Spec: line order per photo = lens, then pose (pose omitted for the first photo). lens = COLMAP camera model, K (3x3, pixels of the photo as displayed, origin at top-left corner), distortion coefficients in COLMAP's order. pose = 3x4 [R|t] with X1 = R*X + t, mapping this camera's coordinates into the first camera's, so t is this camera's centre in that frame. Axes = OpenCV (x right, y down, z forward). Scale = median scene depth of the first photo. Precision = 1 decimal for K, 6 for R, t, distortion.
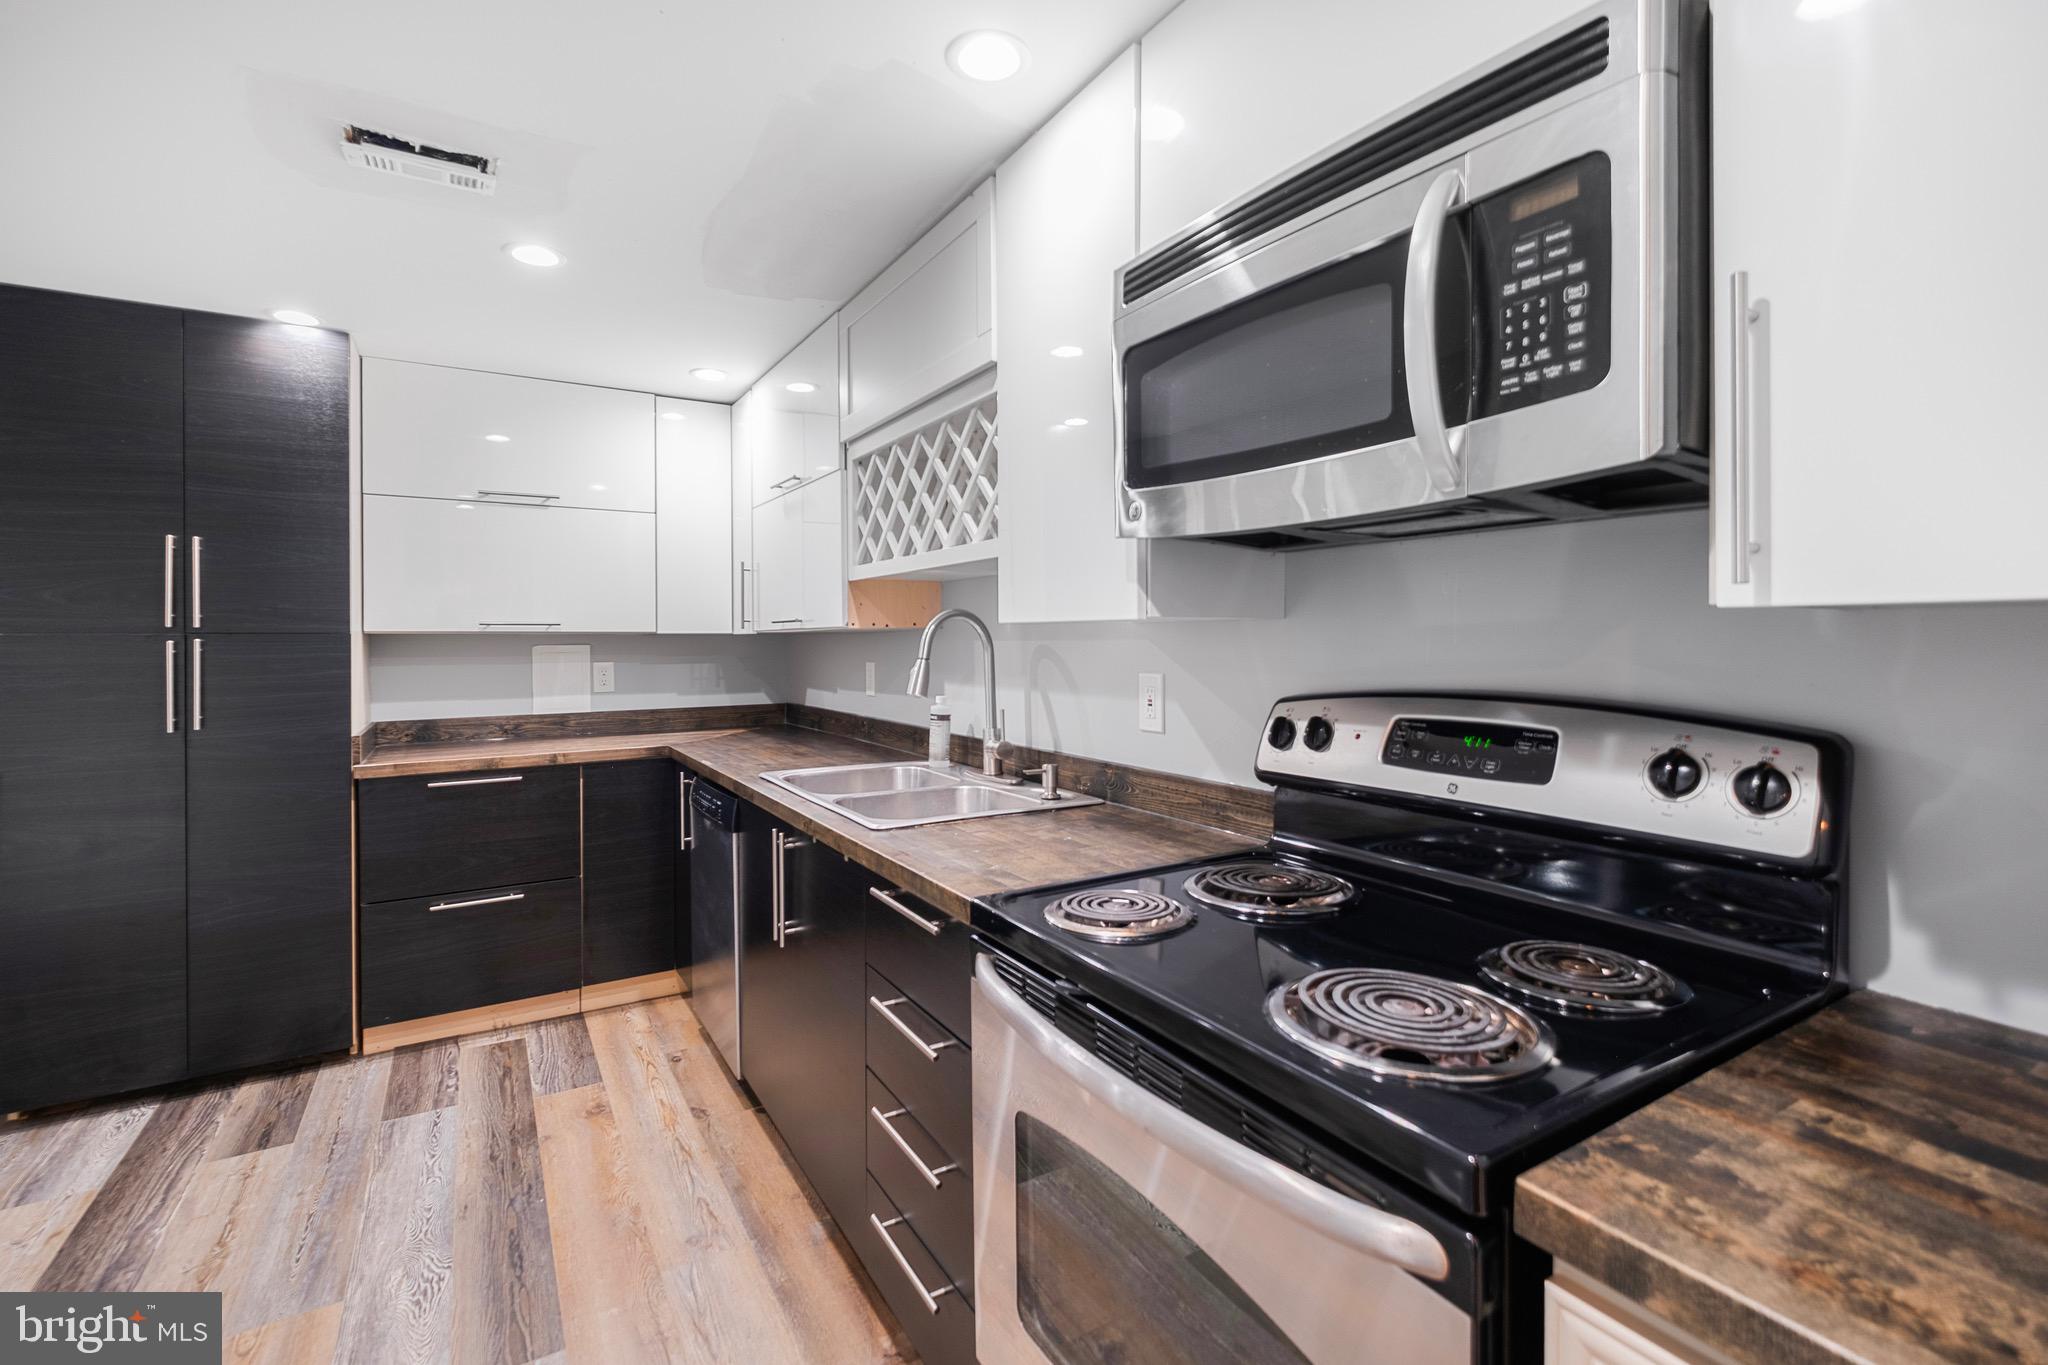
lens RADIAL K [[888.6, 0, 1027.7], [0, 888.6, 670.3], [0, 0, 1]] dist [-0.001564, 0.000185]
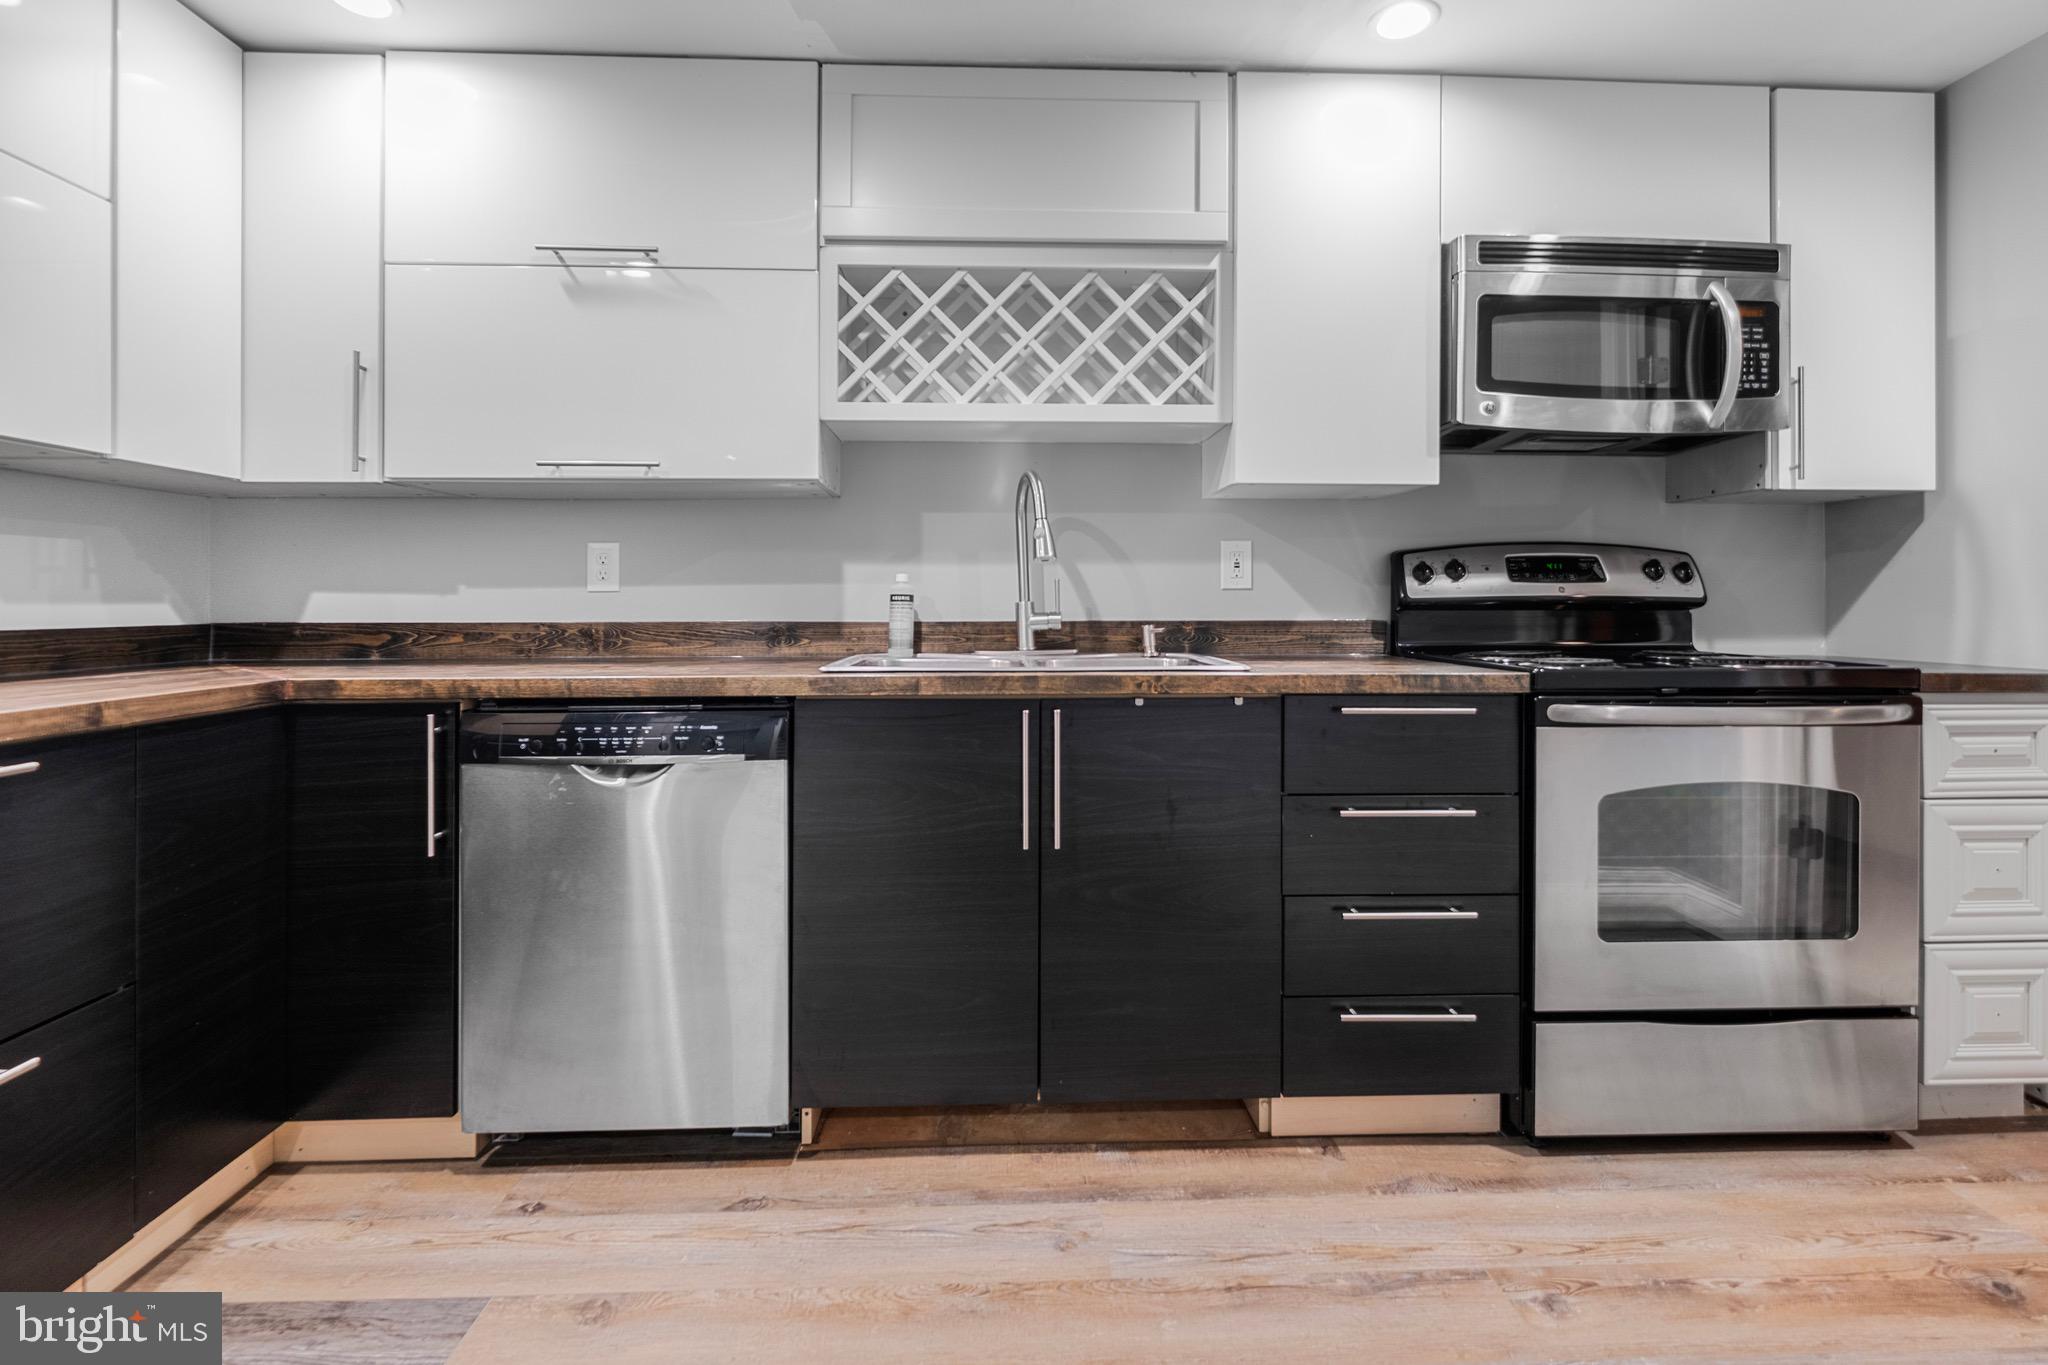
lens RADIAL K [[897.1, 0, 1030.8], [0, 897.1, 616.6], [0, 0, 1]] dist [-0.000645, 0.000009]
pose [[0.508888, -0.011614, 0.860754, -1.058152], [0.025970, 0.999661, -0.001865, 0.101840], [-0.860441, 0.023303, 0.509017, 0.622957]]
